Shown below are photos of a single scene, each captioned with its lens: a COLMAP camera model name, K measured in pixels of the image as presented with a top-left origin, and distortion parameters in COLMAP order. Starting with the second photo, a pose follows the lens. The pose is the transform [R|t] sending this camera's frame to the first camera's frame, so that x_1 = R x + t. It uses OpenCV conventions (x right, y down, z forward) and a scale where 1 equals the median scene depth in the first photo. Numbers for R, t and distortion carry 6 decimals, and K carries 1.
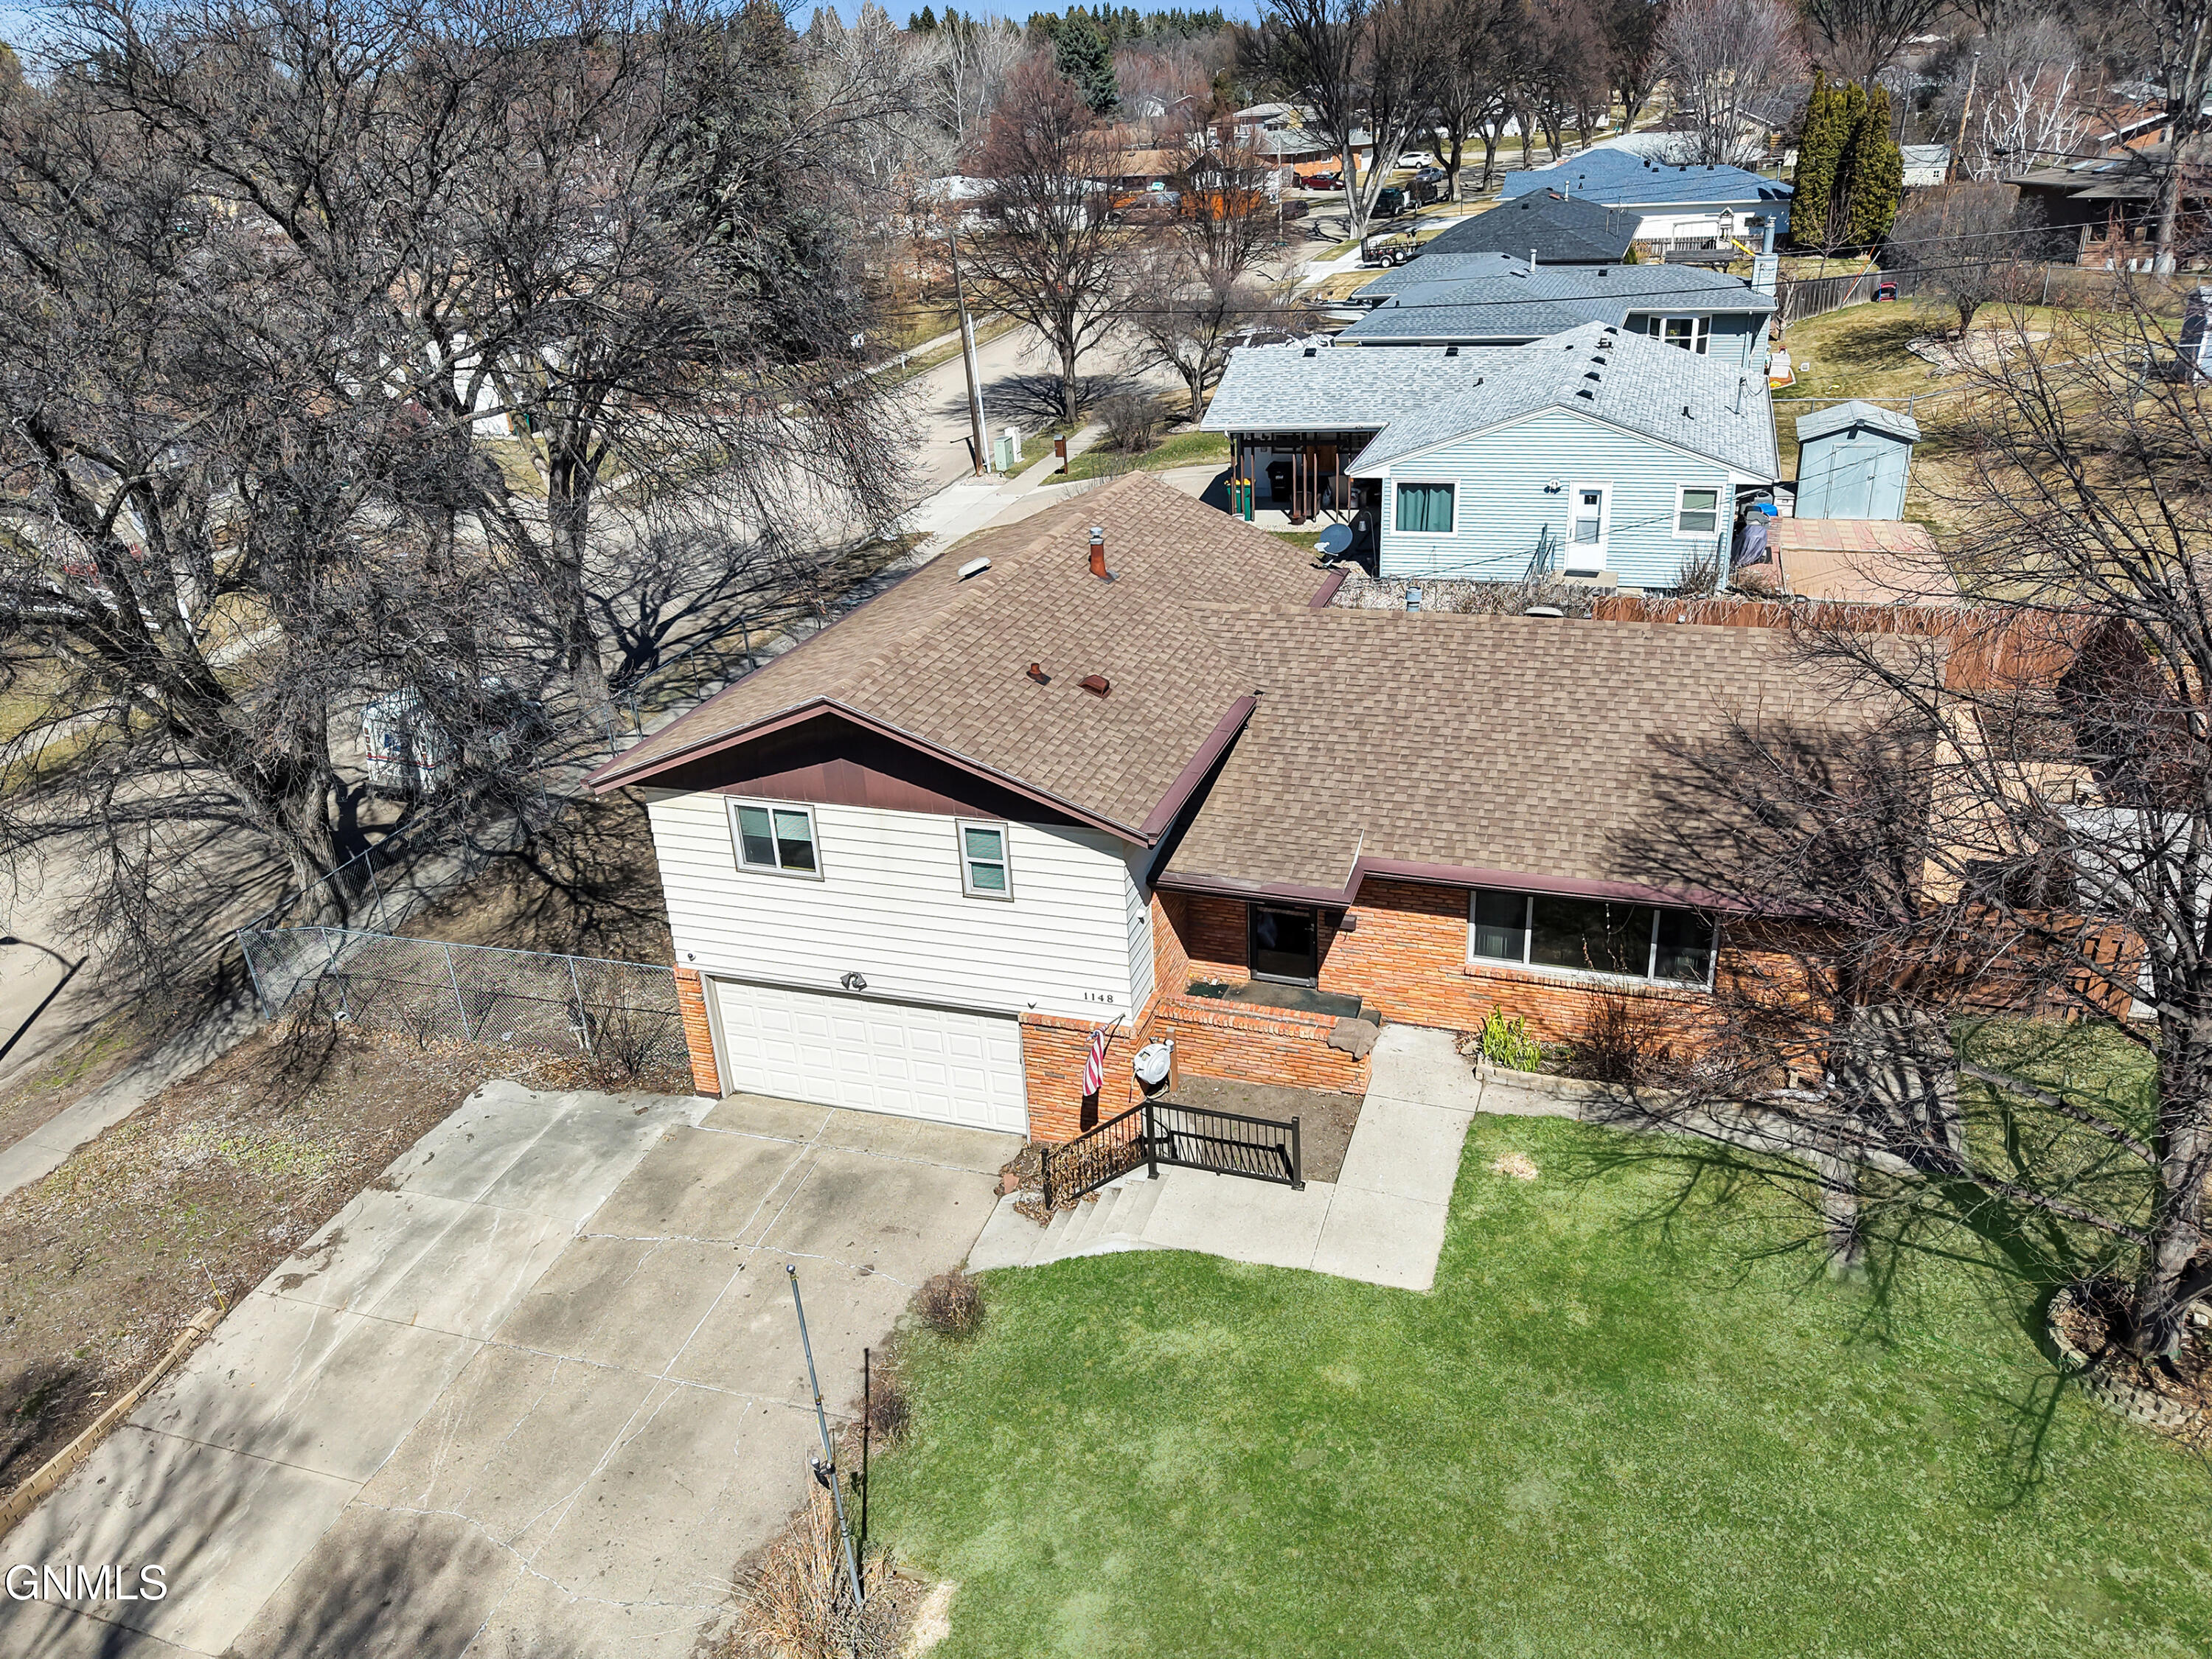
lens RADIAL K [[1593.6, 0, 1101.2], [0, 1593.6, 821.8], [0, 0, 1]] dist [0.032993, -0.040232]
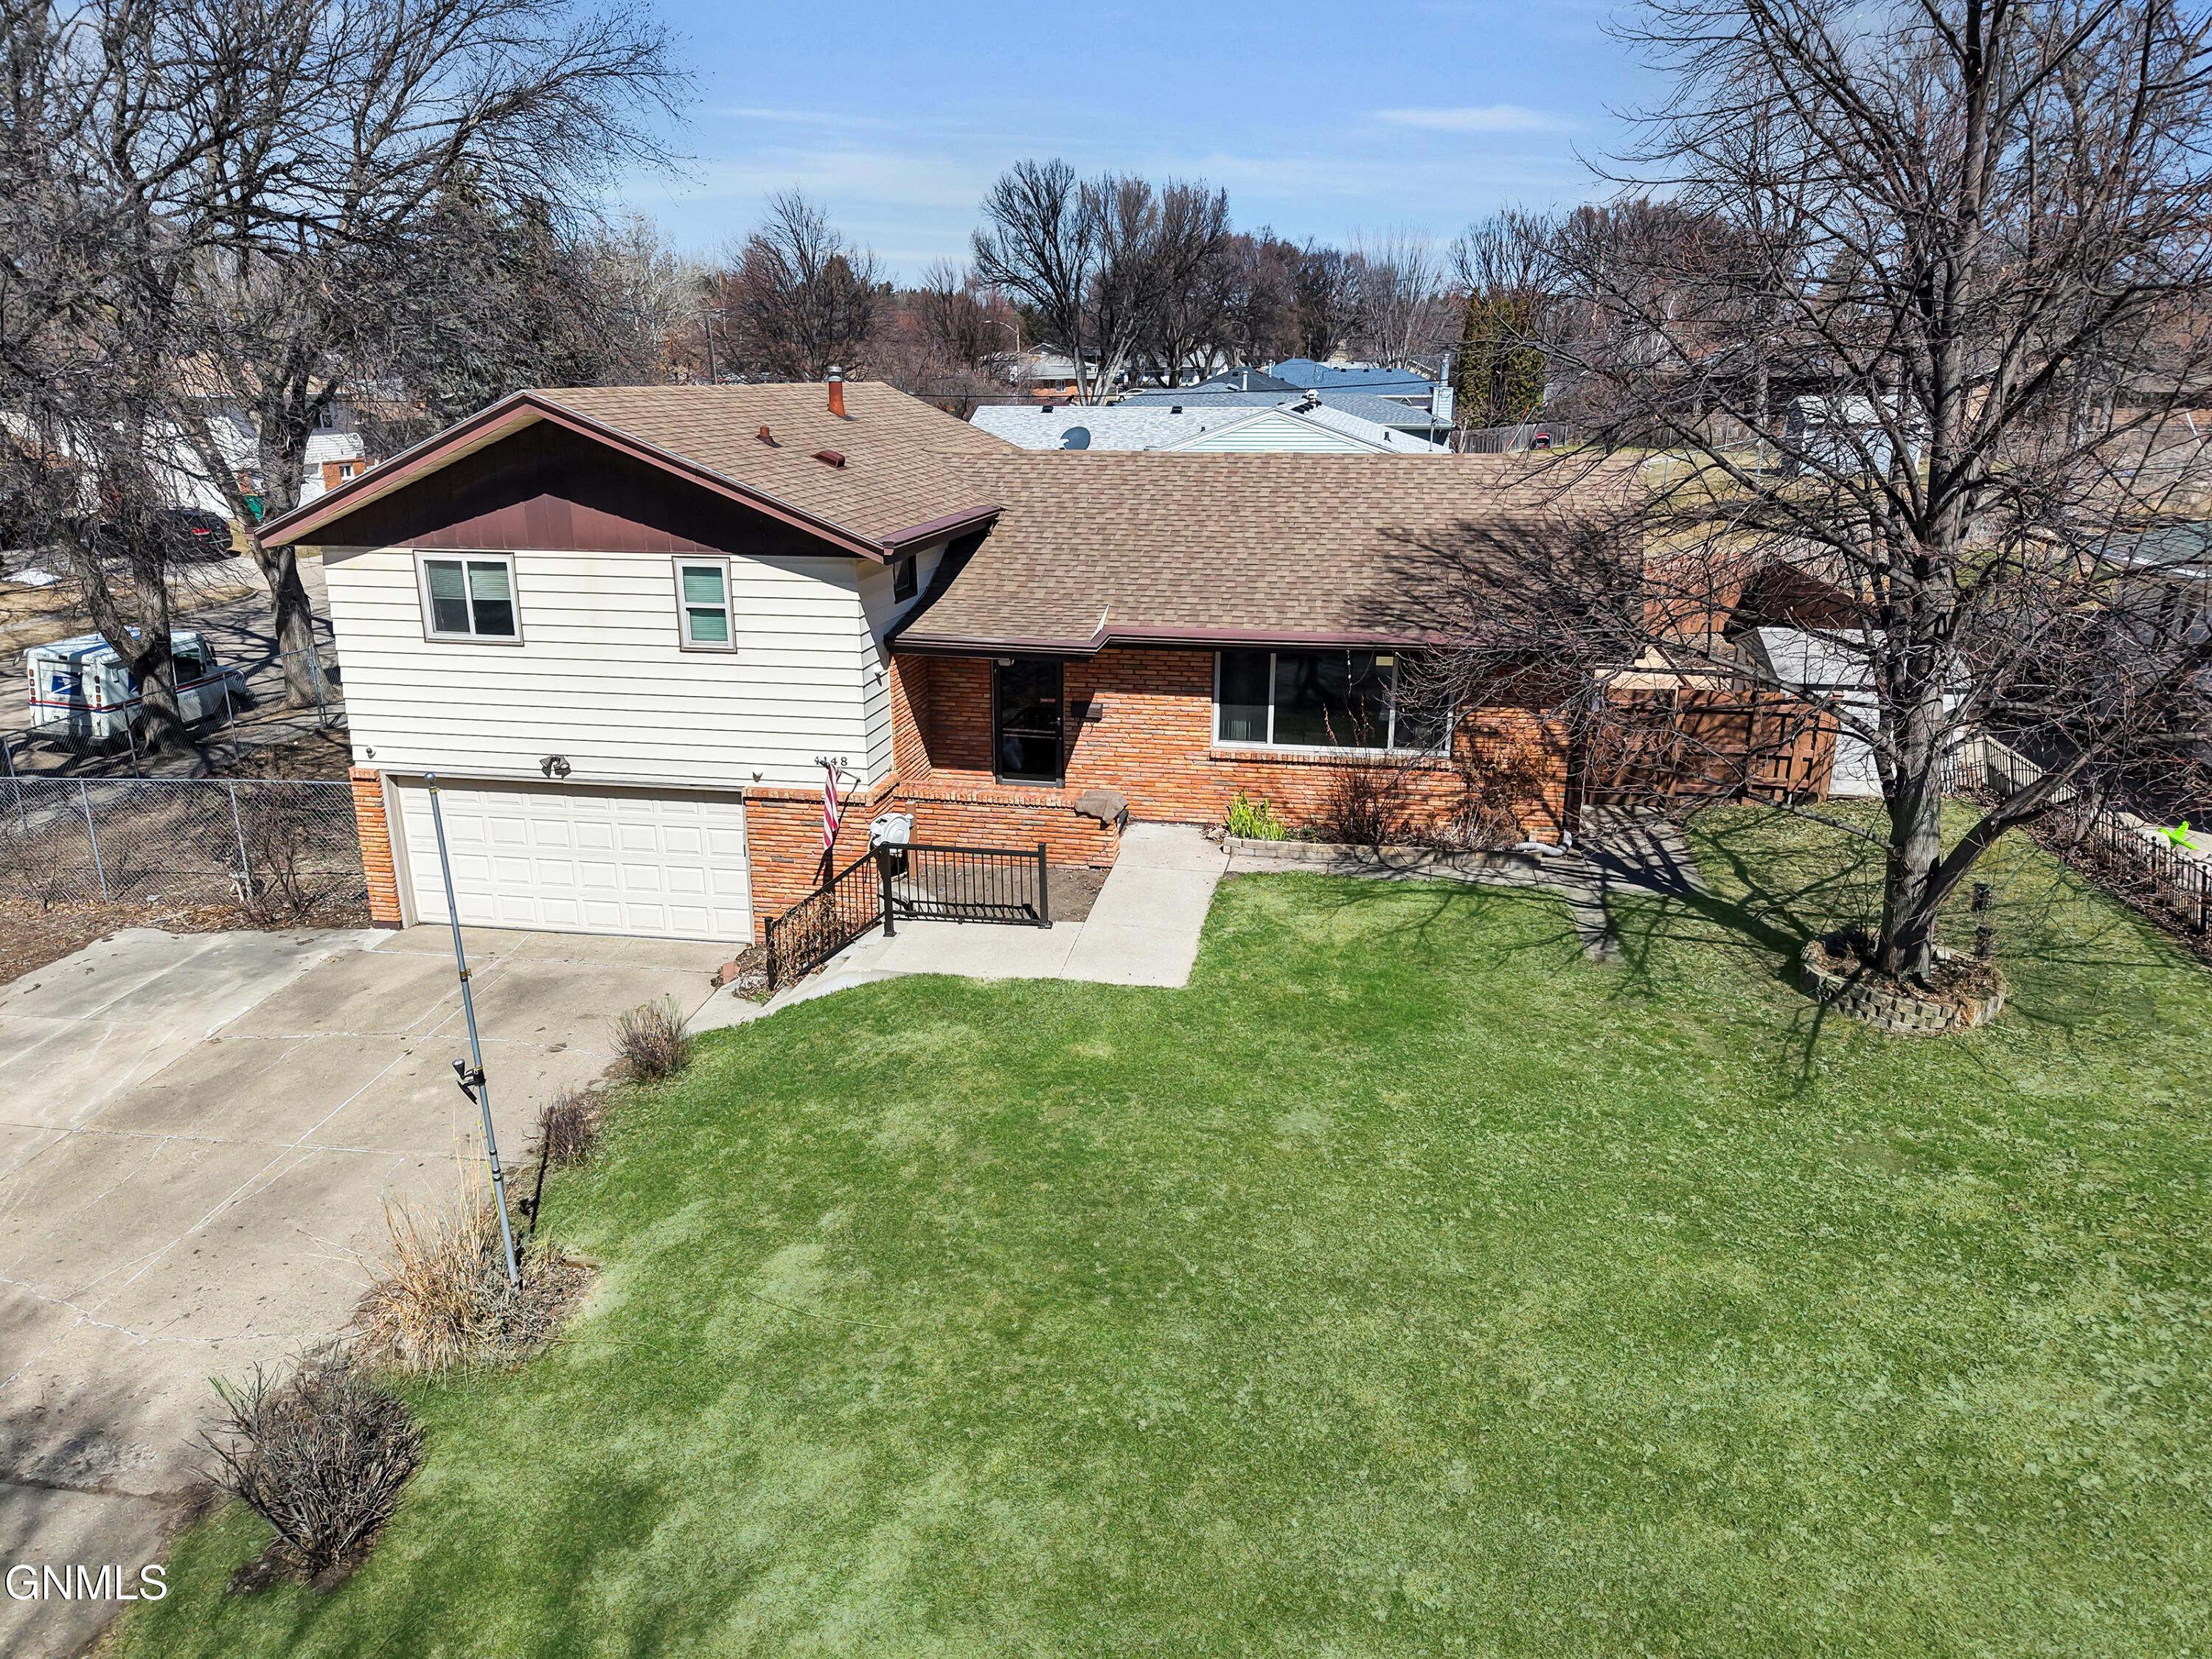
lens RADIAL K [[1474.1, 0, 1104.3], [0, 1474.1, 832.1], [0, 0, 1]] dist [0.030472, -0.032584]
pose [[0.986269, 0.004713, 0.165079, 0.014909], [0.016455, 0.991814, -0.126630, 0.269755], [-0.164325, 0.127608, 0.978117, 0.136466]]
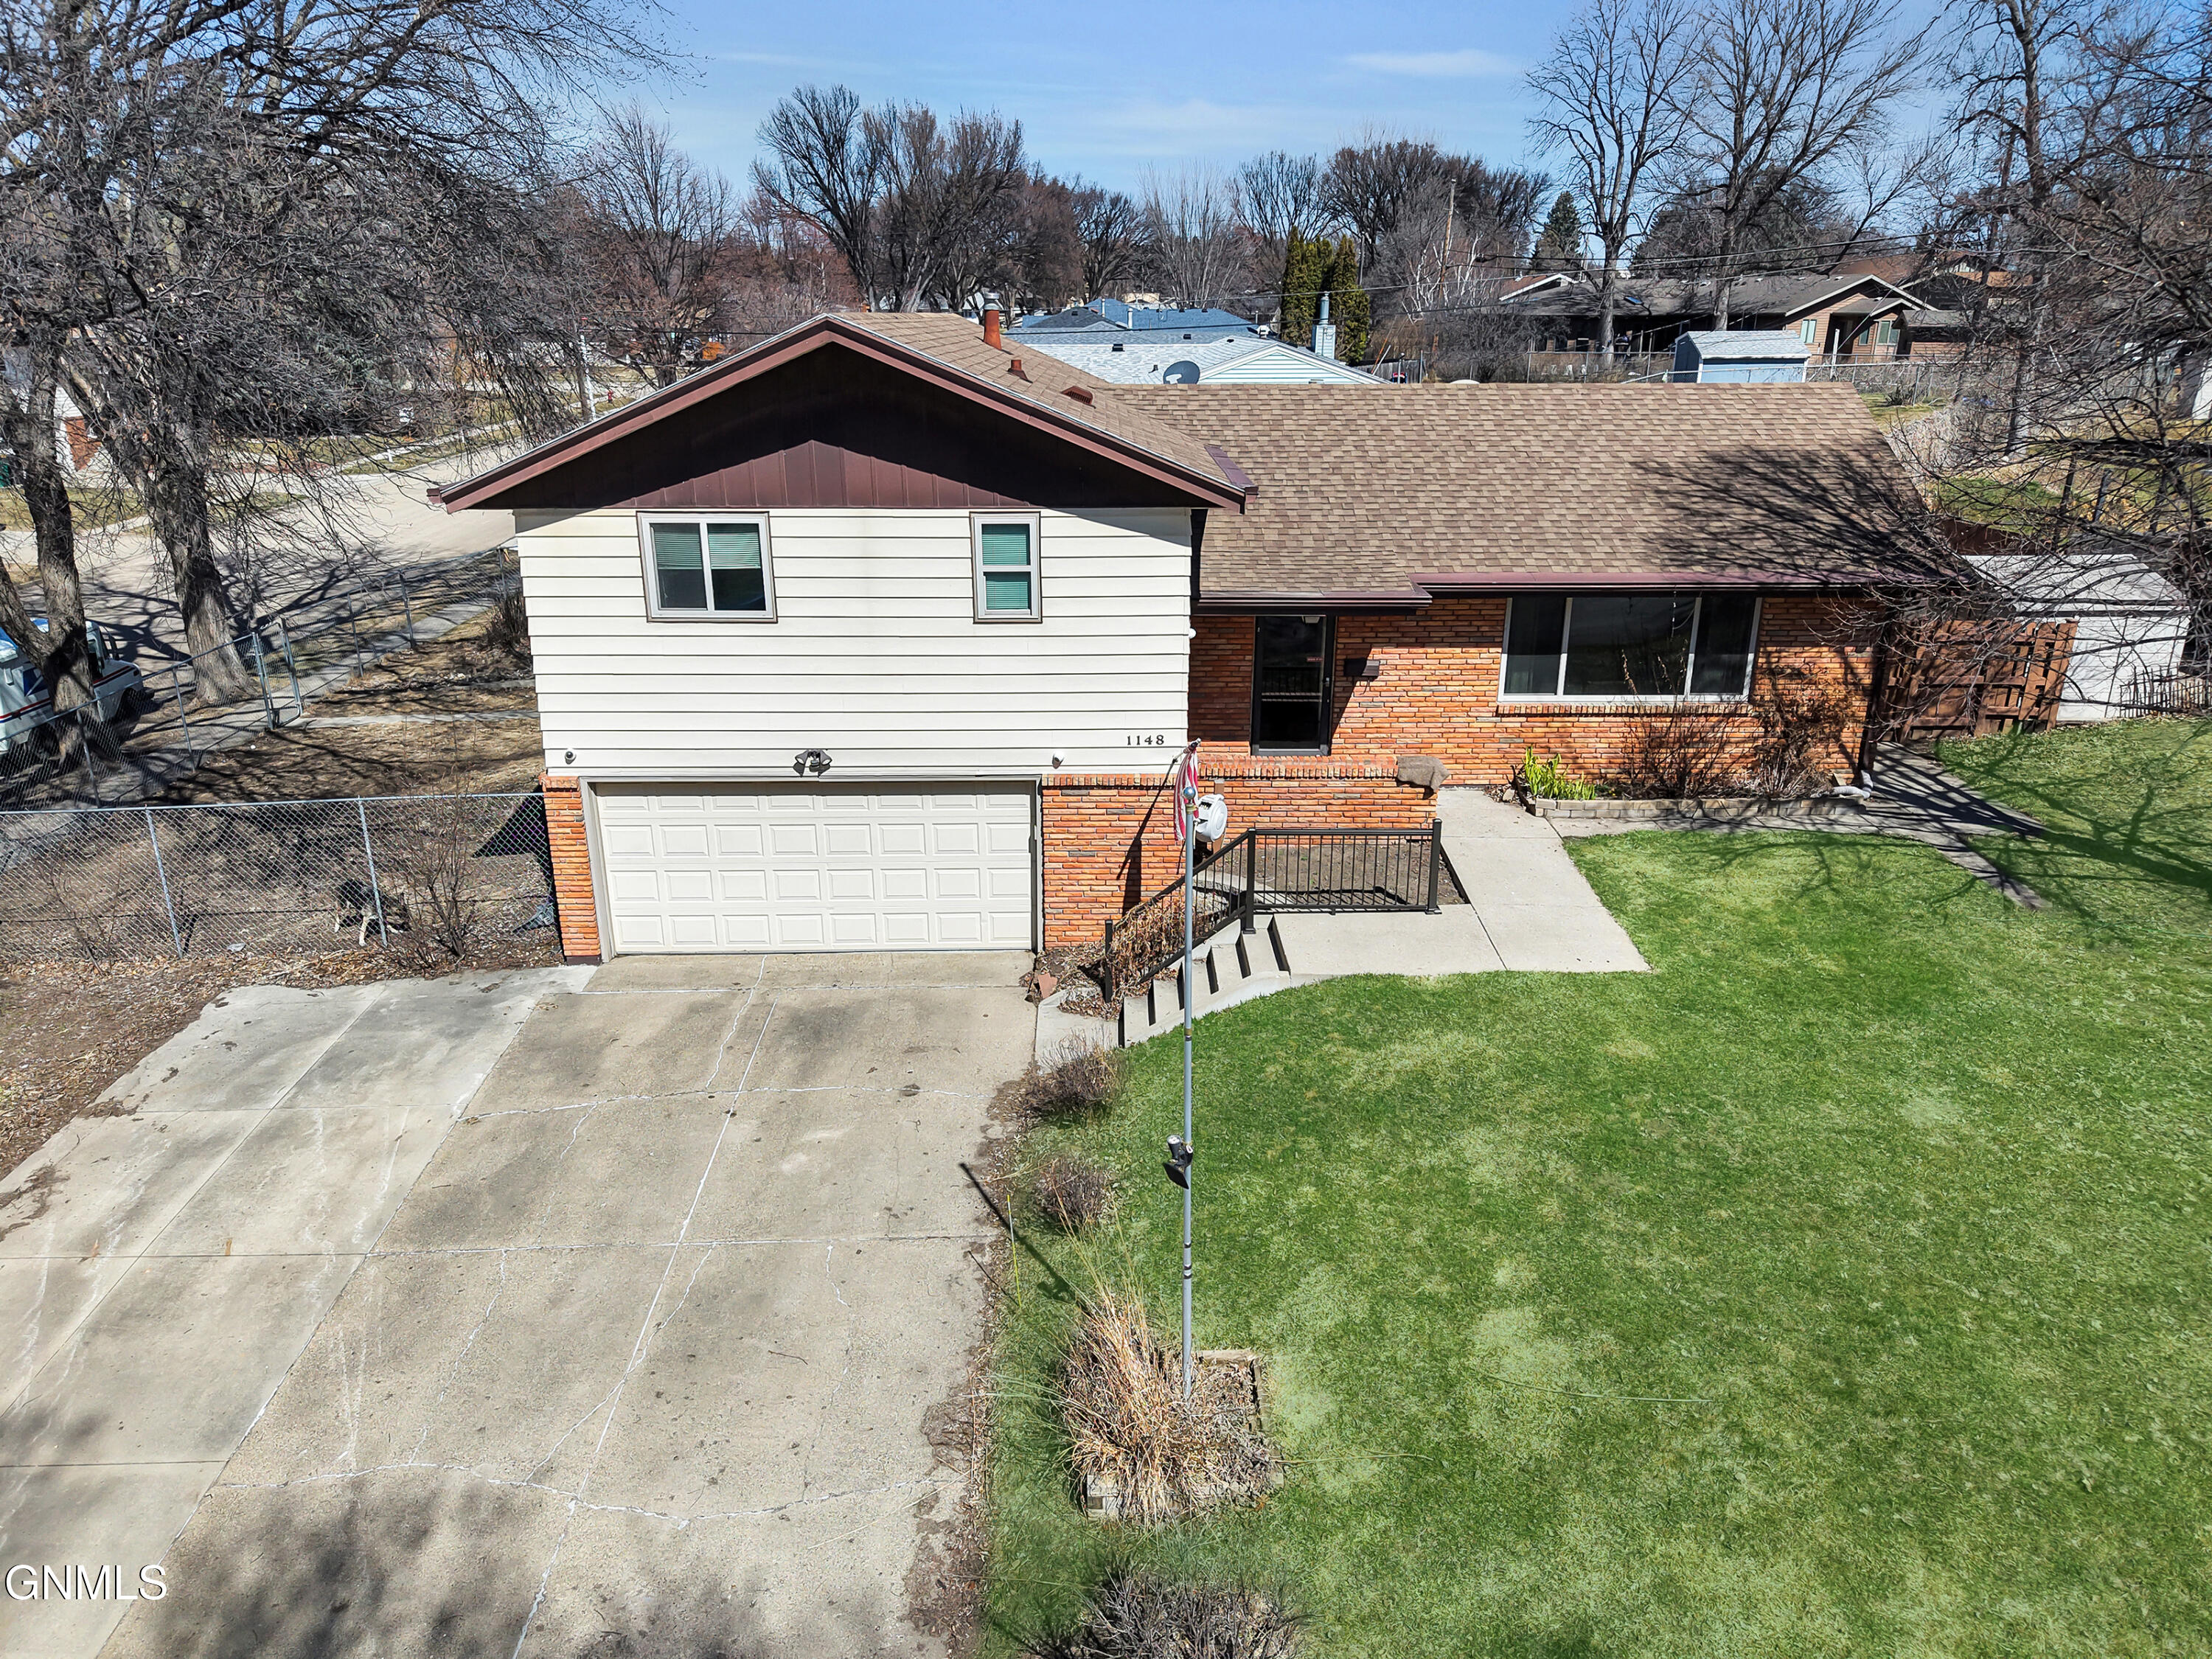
lens RADIAL K [[1479.0, 0, 1108.3], [0, 1479.0, 832.6], [0, 0, 1]] dist [0.055107, -0.068414]
pose [[0.942438, -0.060354, 0.328890, -0.280130], [0.093290, 0.991979, -0.085287, 0.226918], [-0.321105, 0.111060, 0.940509, 0.296259]]
